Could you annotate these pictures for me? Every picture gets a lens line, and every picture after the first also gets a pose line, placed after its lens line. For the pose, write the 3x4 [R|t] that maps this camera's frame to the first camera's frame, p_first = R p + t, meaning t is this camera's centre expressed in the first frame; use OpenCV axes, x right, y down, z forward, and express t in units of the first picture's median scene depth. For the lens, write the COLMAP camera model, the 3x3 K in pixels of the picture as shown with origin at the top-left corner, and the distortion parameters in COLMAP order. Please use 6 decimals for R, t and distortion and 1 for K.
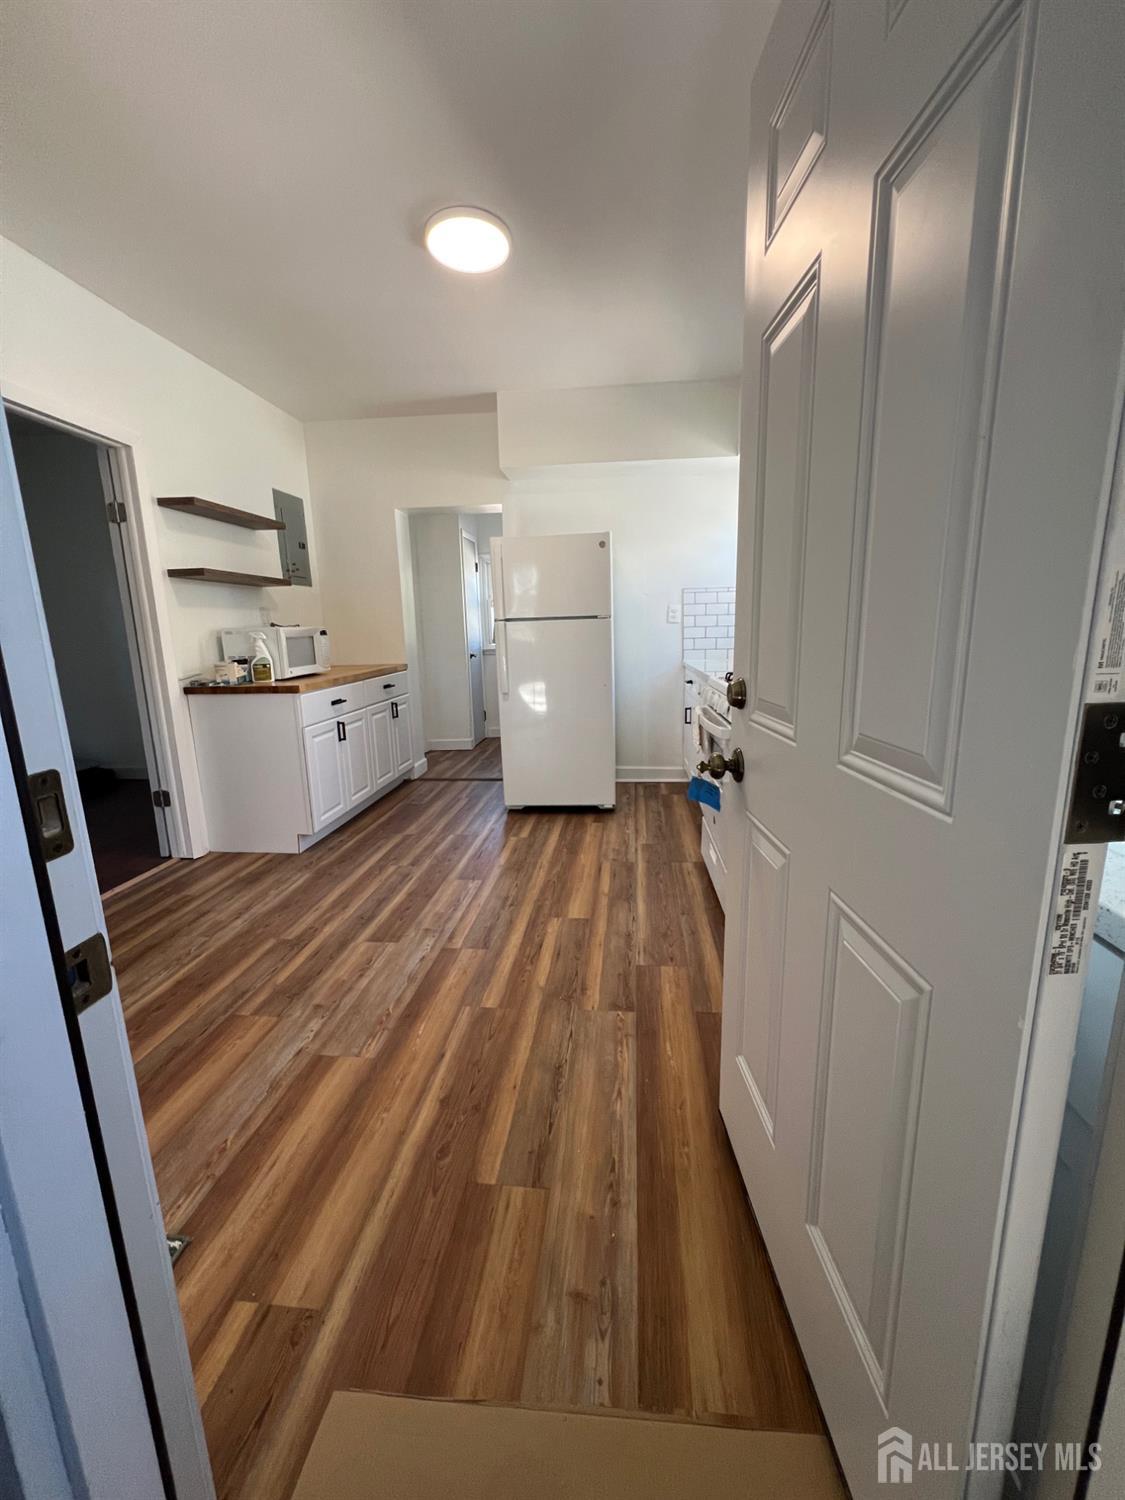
lens RADIAL K [[598.4, 0, 562.2], [0, 598.4, 742.4], [0, 0, 1]] dist [-0.002481, 0.000220]
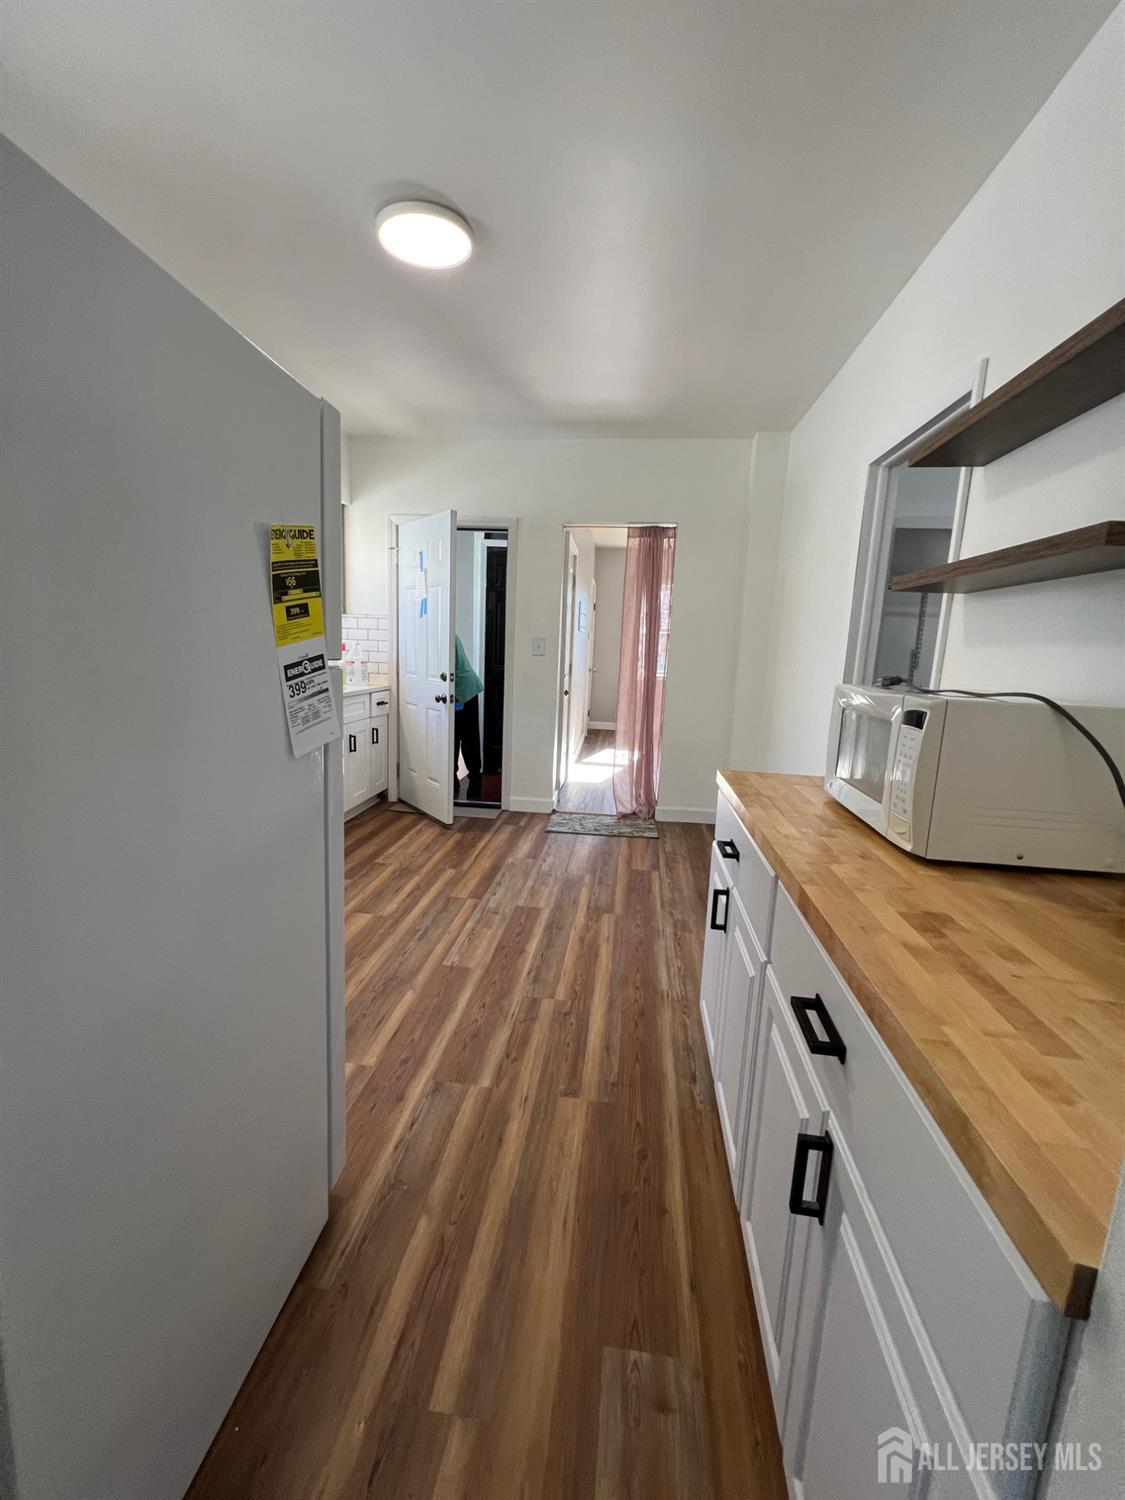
lens RADIAL K [[598.4, 0, 557.1], [0, 598.4, 749.1], [0, 0, 1]] dist [-0.002481, 0.000220]
pose [[-0.999643, -0.020329, 0.017364, -0.358608], [-0.012795, 0.934052, 0.356909, -0.415727], [-0.023475, 0.356559, -0.933978, 1.972519]]
